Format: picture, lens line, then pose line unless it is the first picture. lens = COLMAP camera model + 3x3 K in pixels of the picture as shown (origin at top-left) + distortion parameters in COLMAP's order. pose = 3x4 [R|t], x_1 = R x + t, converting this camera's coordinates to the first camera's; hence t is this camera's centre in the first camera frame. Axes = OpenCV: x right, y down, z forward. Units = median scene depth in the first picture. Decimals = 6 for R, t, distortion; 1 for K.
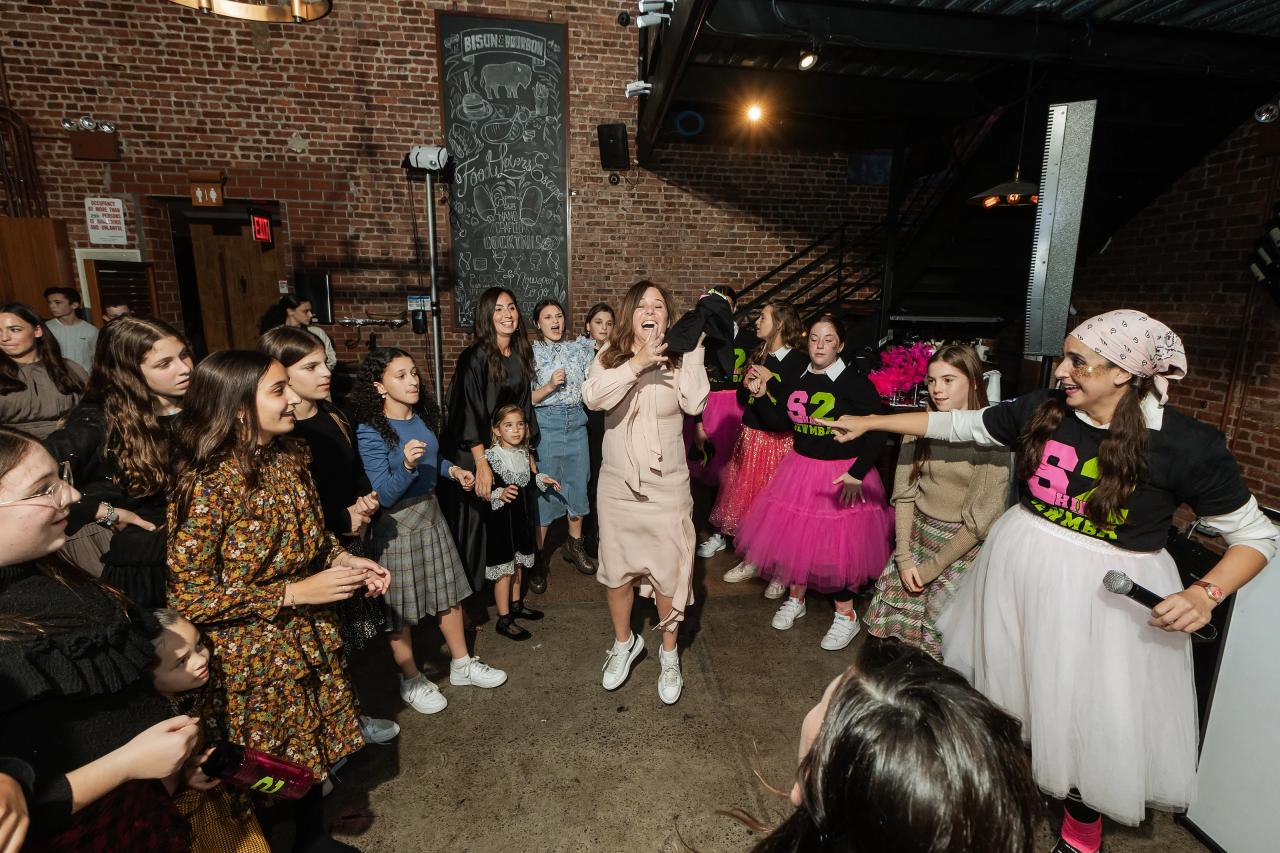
lens RADIAL K [[617.0, 0, 680.7], [0, 617.0, 403.3], [0, 0, 1]] dist [-0.001857, -0.000922]
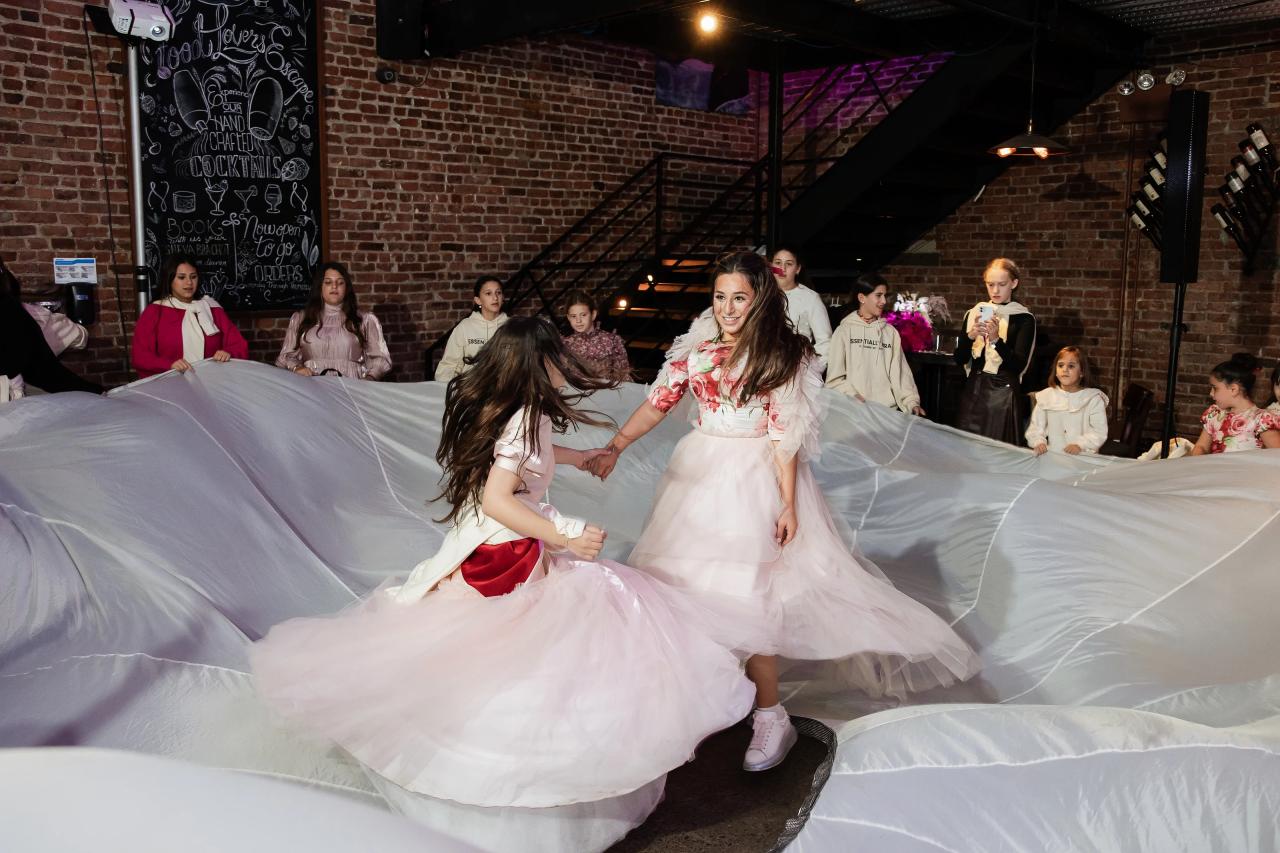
lens RADIAL K [[1074.8, 0, 659.6], [0, 1074.8, 394.6], [0, 0, 1]] dist [-0.102624, 0.100645]
pose [[0.812067, -0.086879, 0.577061, -0.538082], [0.116935, 0.993025, -0.015052, 0.020444], [-0.571729, 0.079702, 0.816562, -0.048015]]
